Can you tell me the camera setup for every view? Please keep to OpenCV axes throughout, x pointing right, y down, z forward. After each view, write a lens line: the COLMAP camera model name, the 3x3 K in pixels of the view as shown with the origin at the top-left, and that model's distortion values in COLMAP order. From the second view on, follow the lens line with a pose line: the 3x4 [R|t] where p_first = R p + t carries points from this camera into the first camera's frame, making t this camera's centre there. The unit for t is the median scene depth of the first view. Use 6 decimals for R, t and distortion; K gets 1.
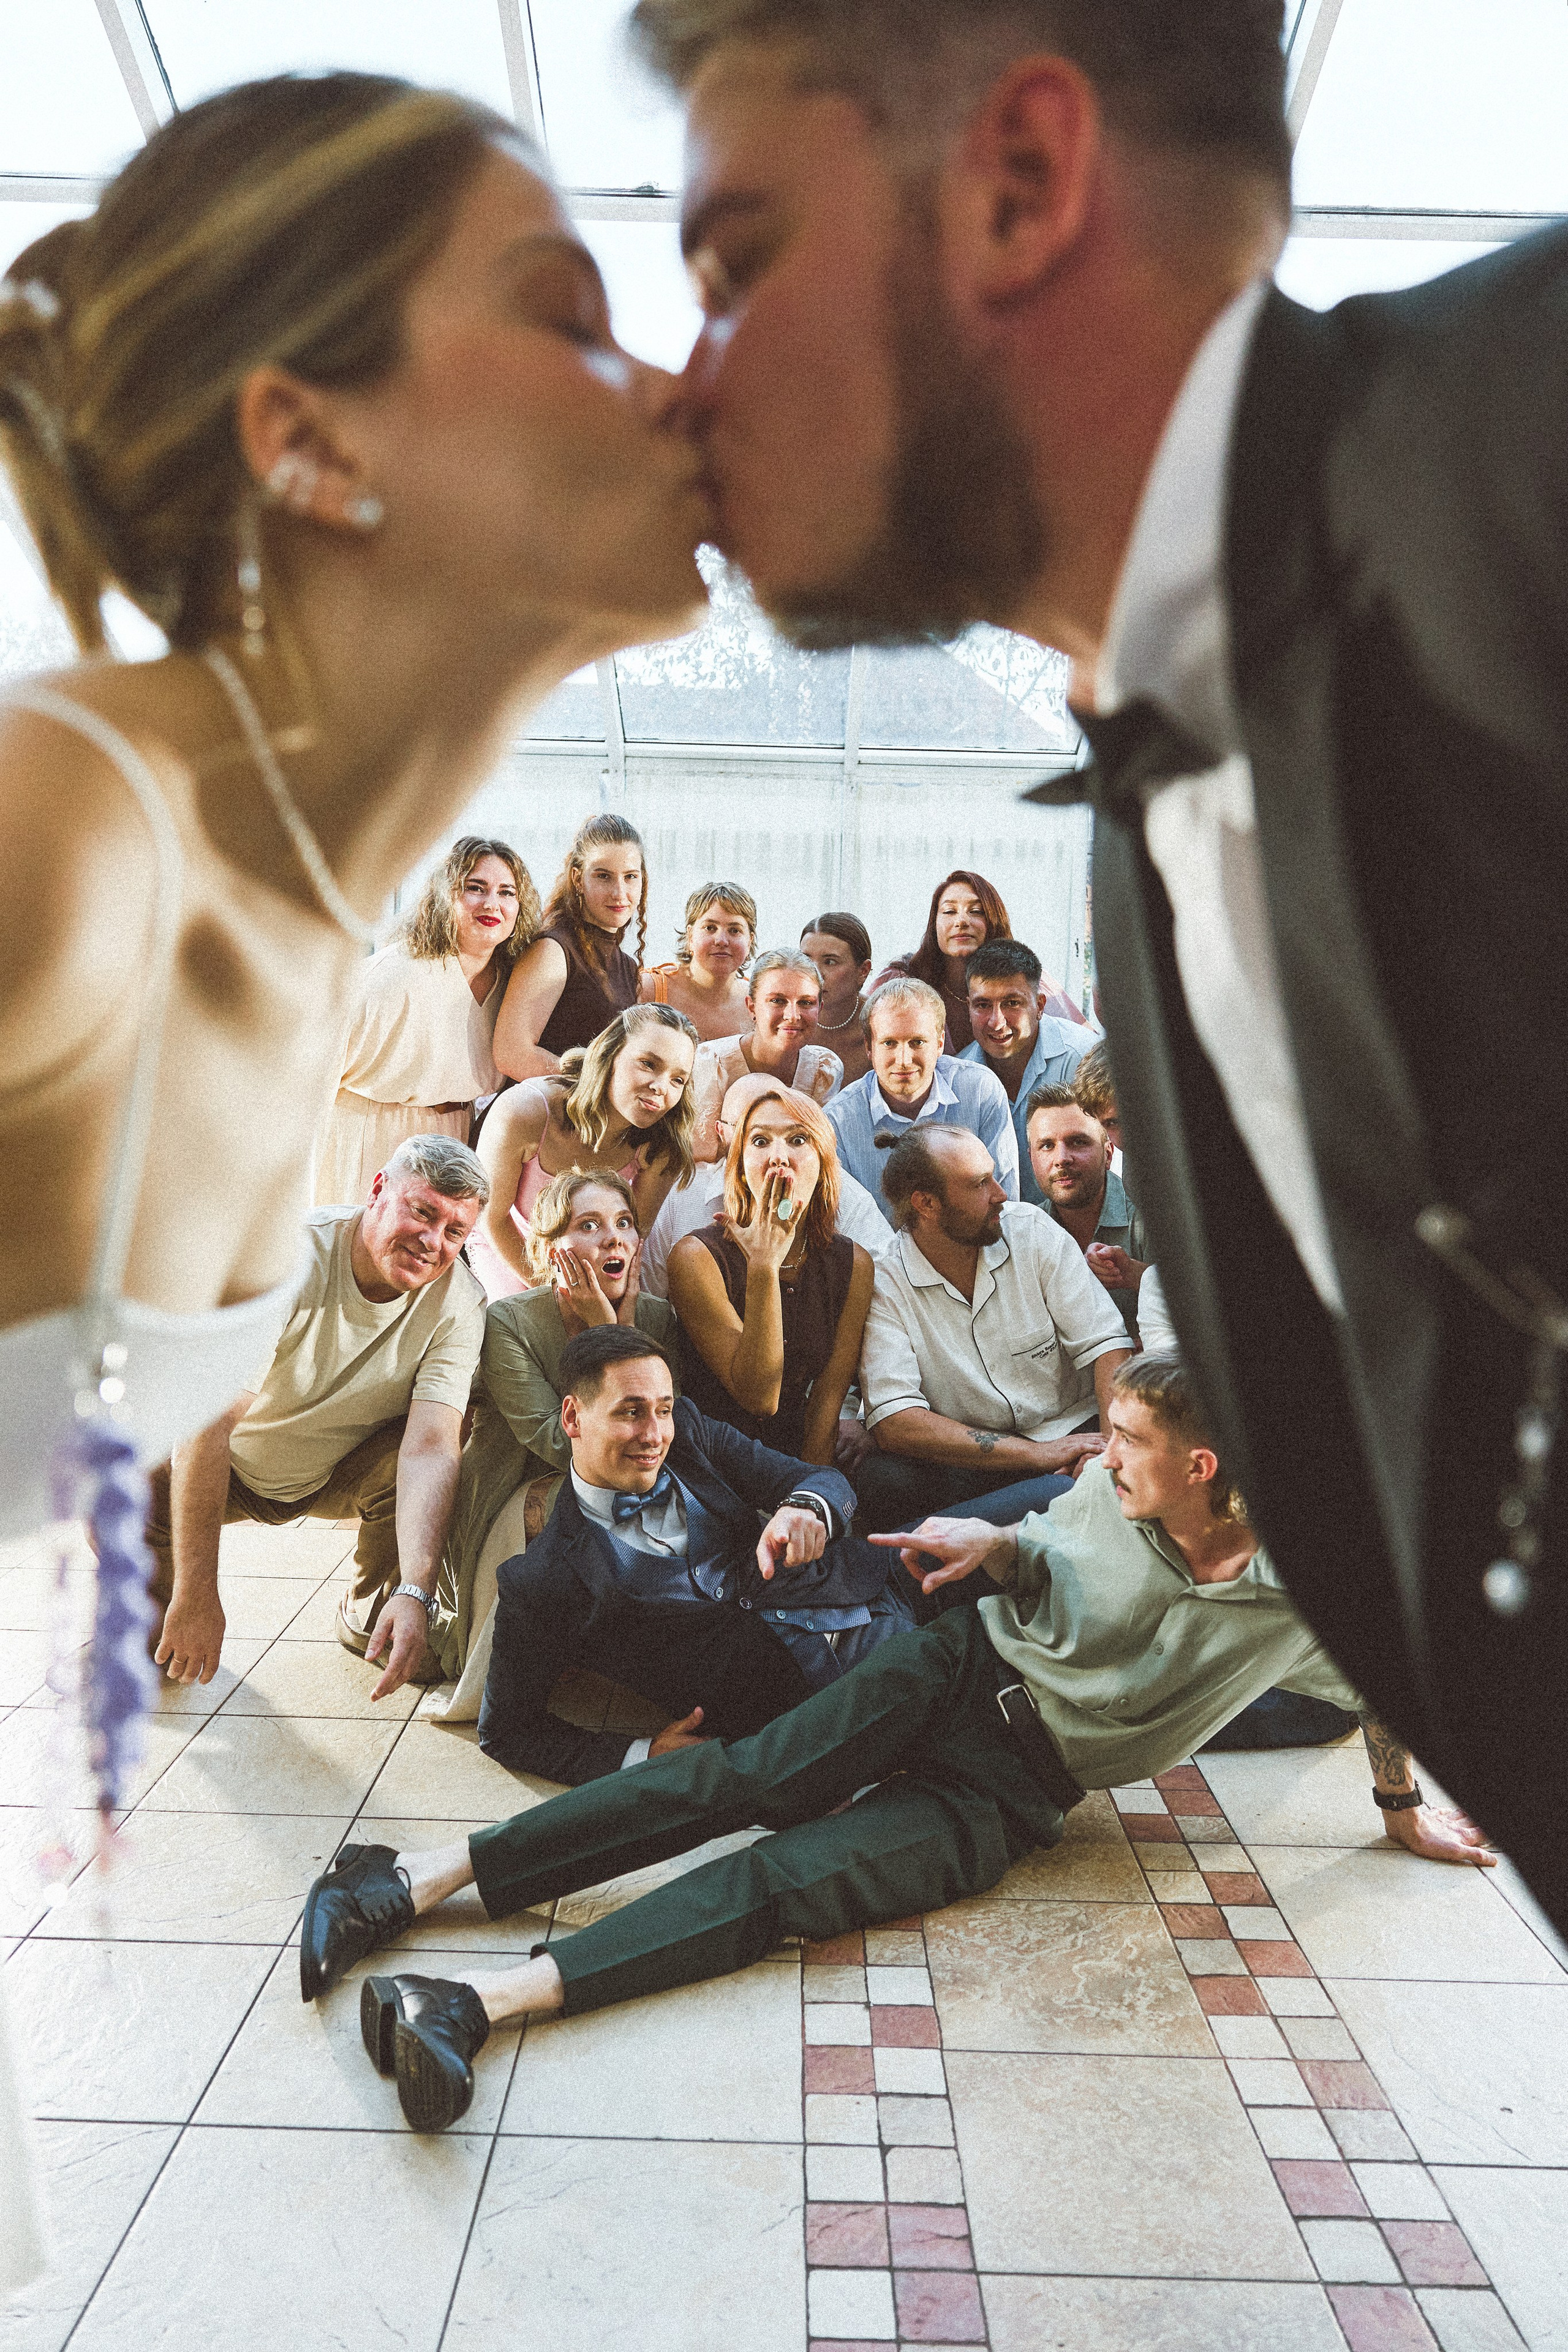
lens RADIAL K [[1568.3, 0, 776.7], [0, 1568.3, 1139.8], [0, 0, 1]] dist [0.000020, -0.000373]
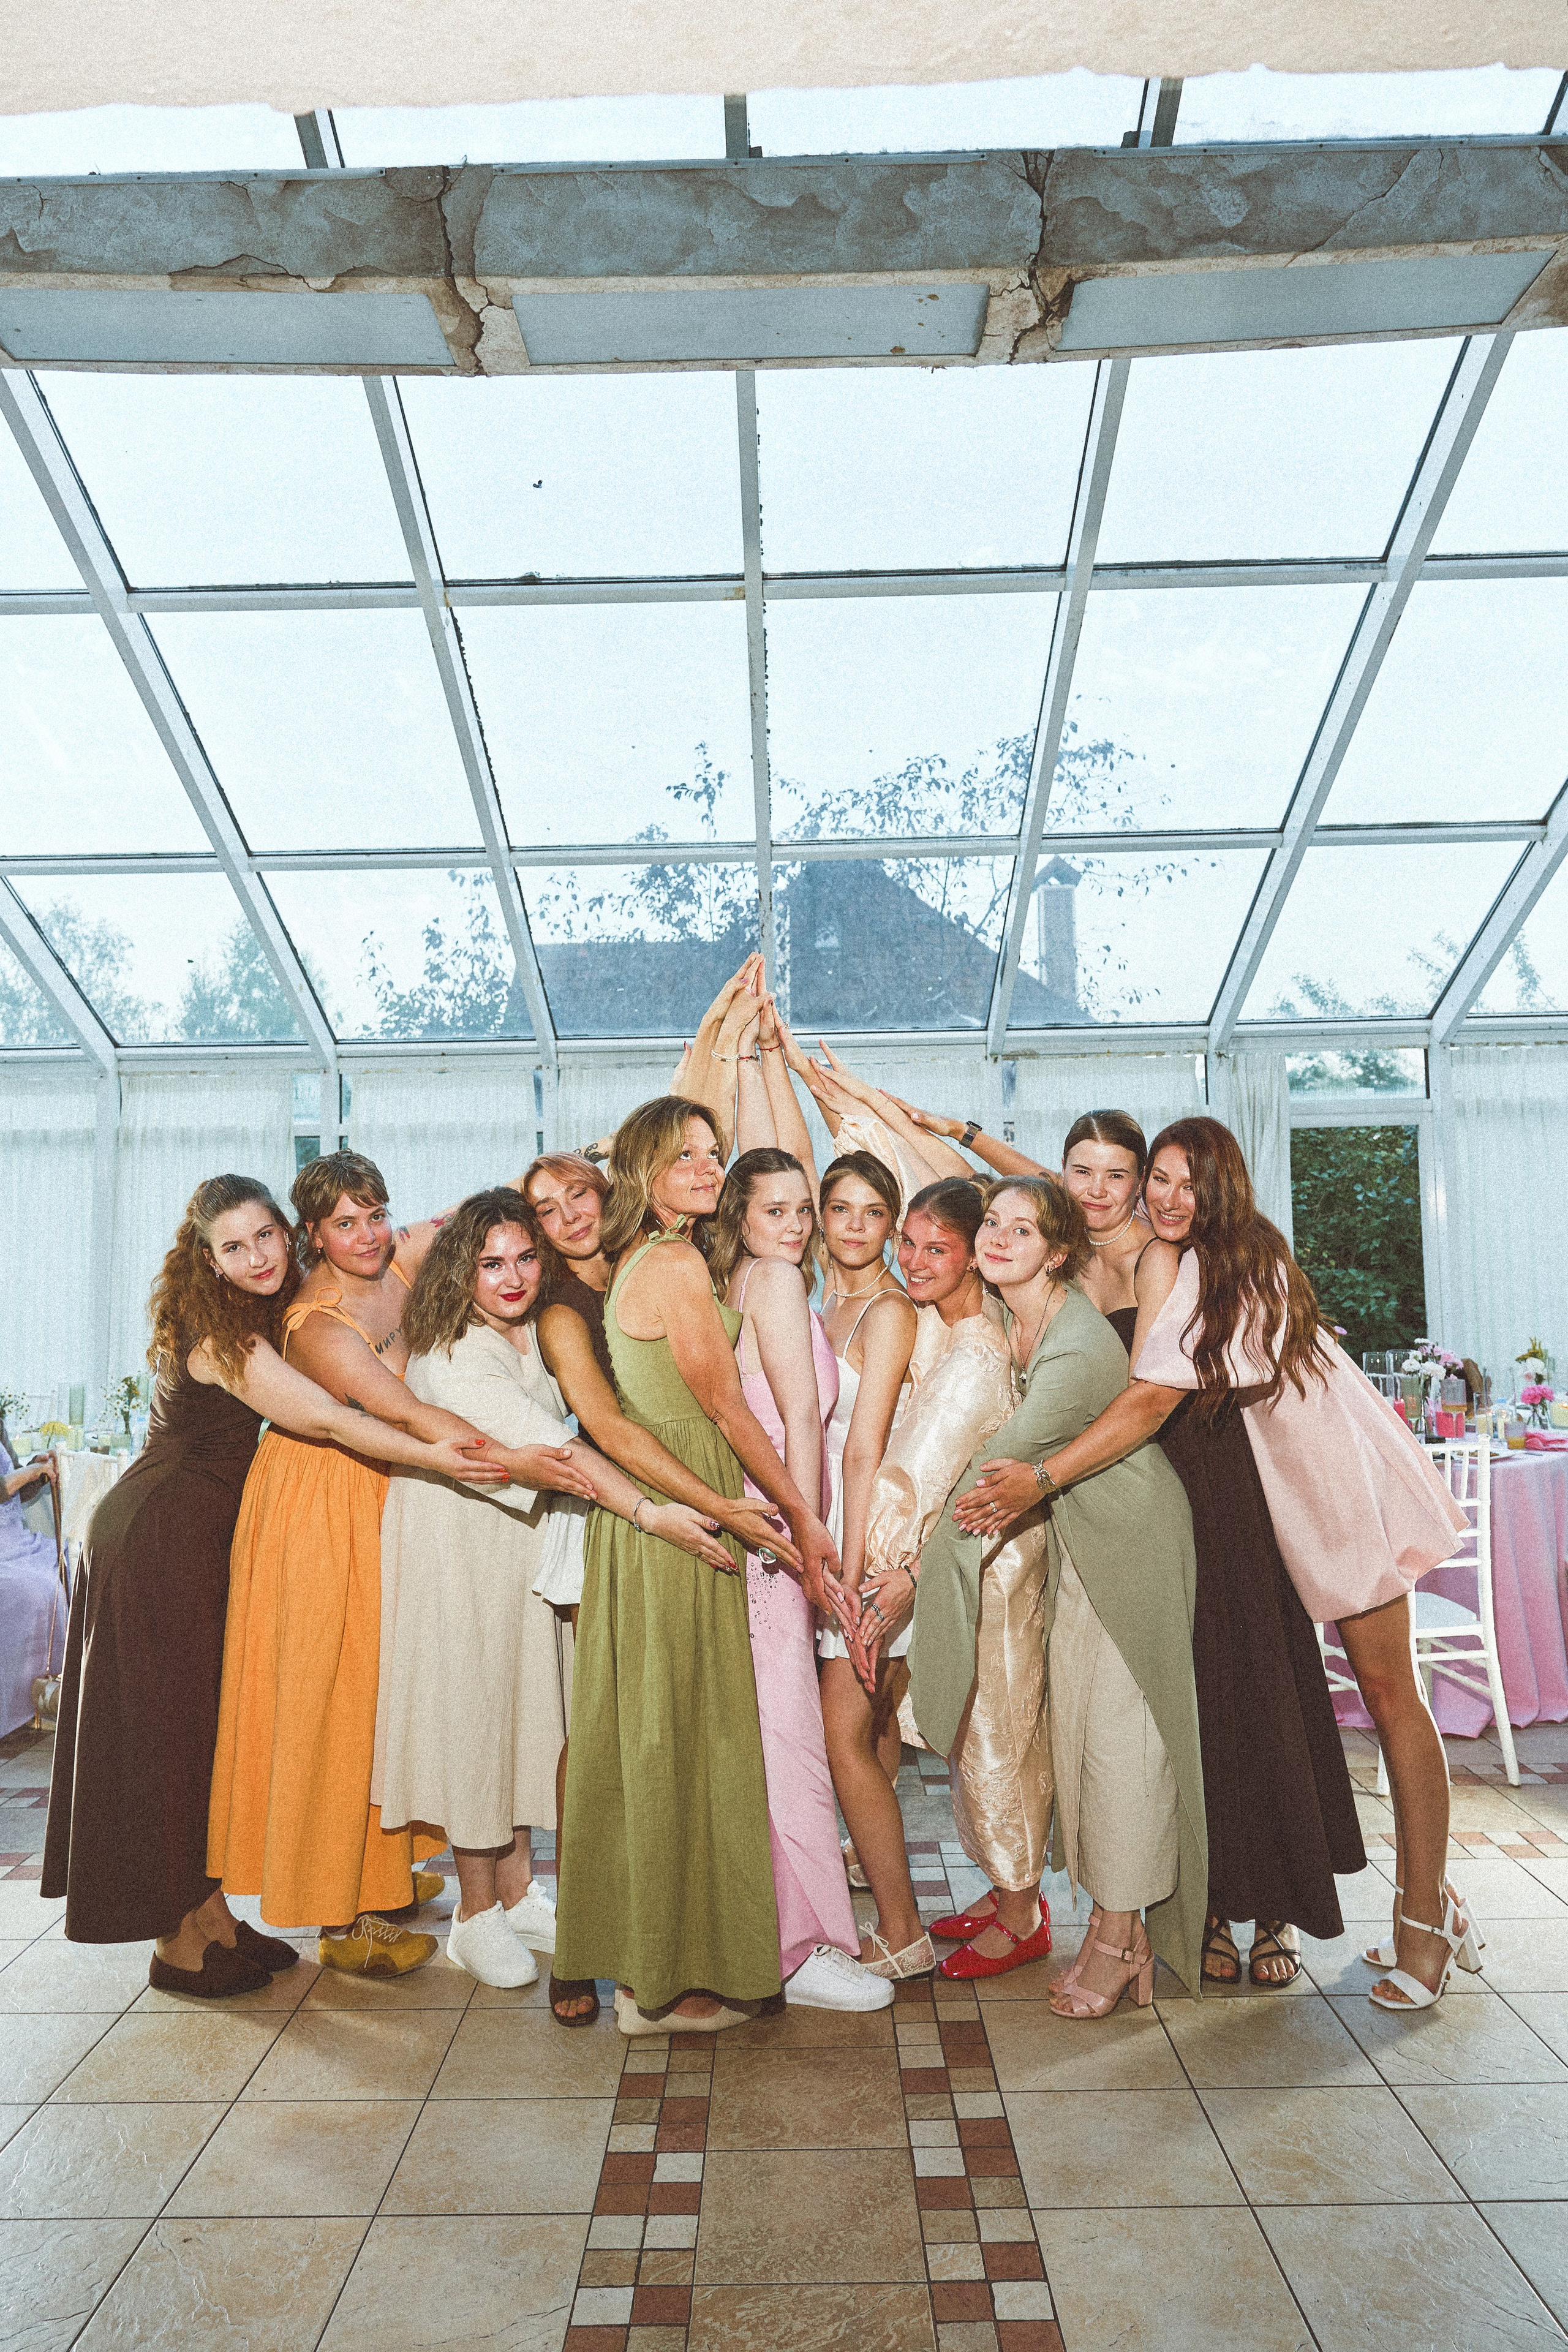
lens RADIAL K [[1568.3, 0, 779.6], [0, 1568.3, 1145.6], [0, 0, 1]] dist [0.000020, -0.000373]
pose [[0.998937, -0.046104, -0.000080, 0.153526], [0.045615, 0.988586, -0.143584, -0.079627], [0.006698, 0.143427, 0.989638, -0.085514]]
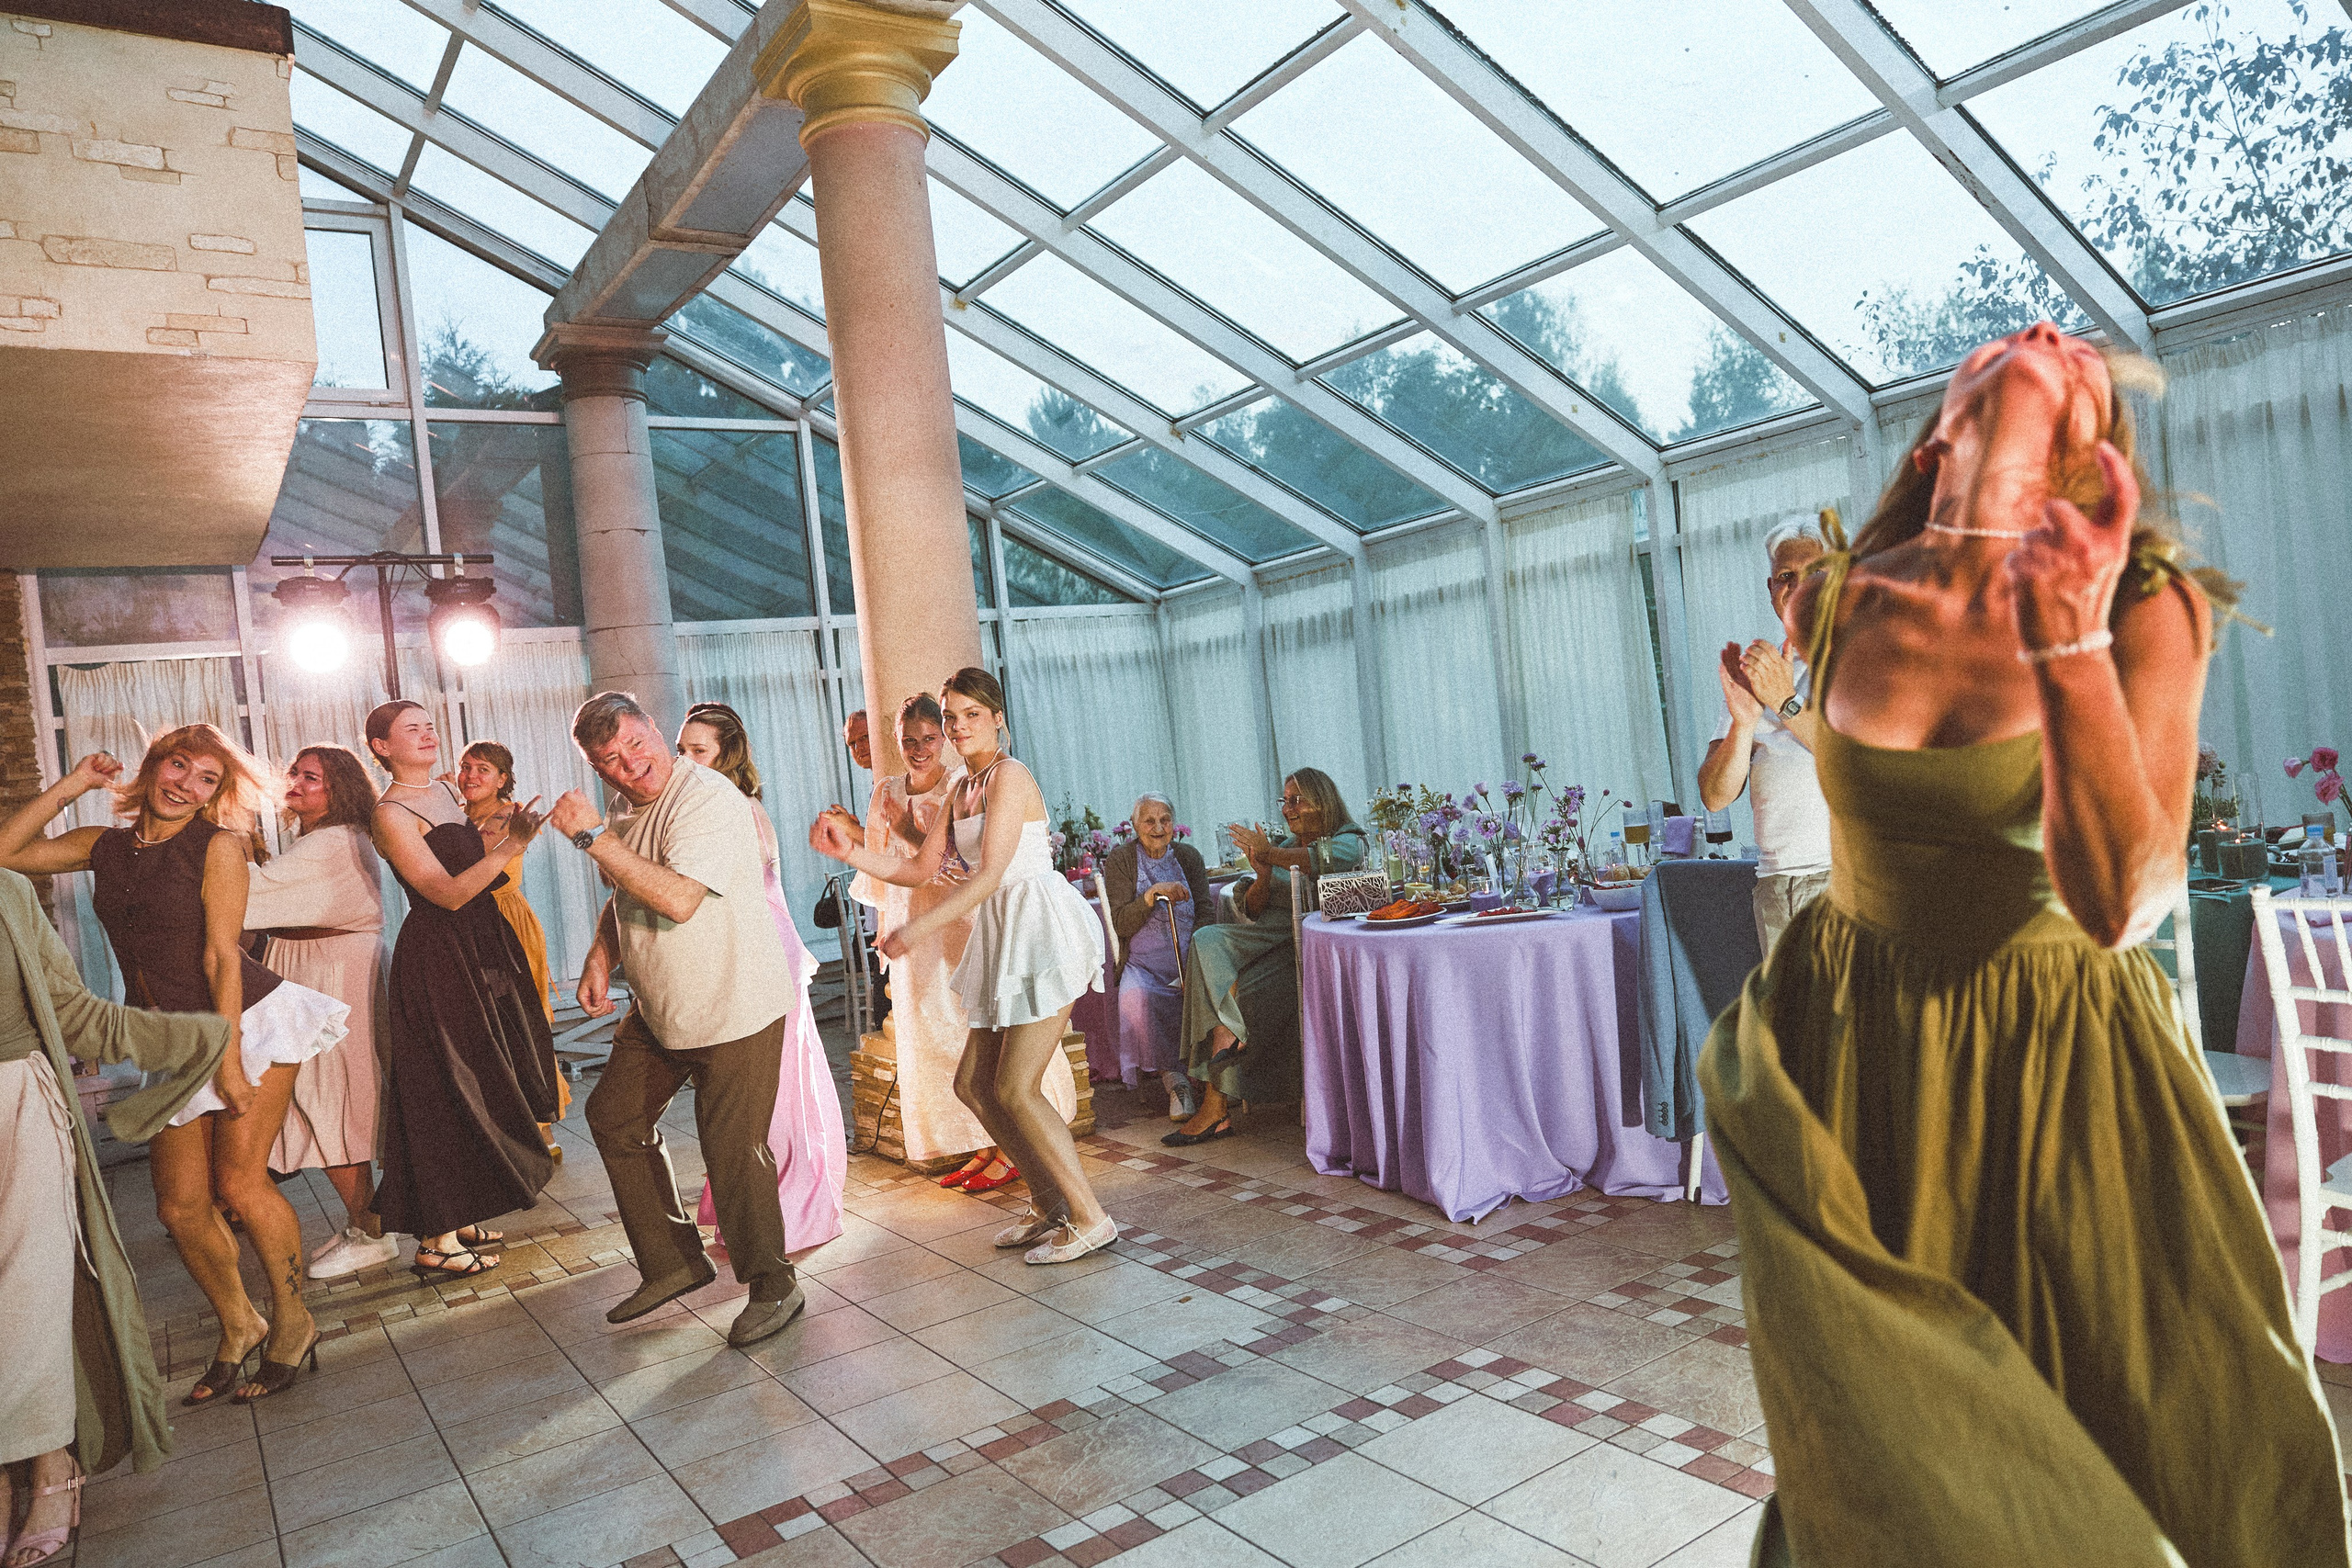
lens RADIAL K [[1568.2, 0, 1208.7], [0, 1568.2, 772.1], [0, 0, 1]] dist [0.000020, -0.000373]
pose [[0.568110, -0.087910, -0.818244, 1.224448], [0.071095, 0.995804, -0.057625, -0.050598], [0.819876, -0.025435, 0.571976, 0.574132]]
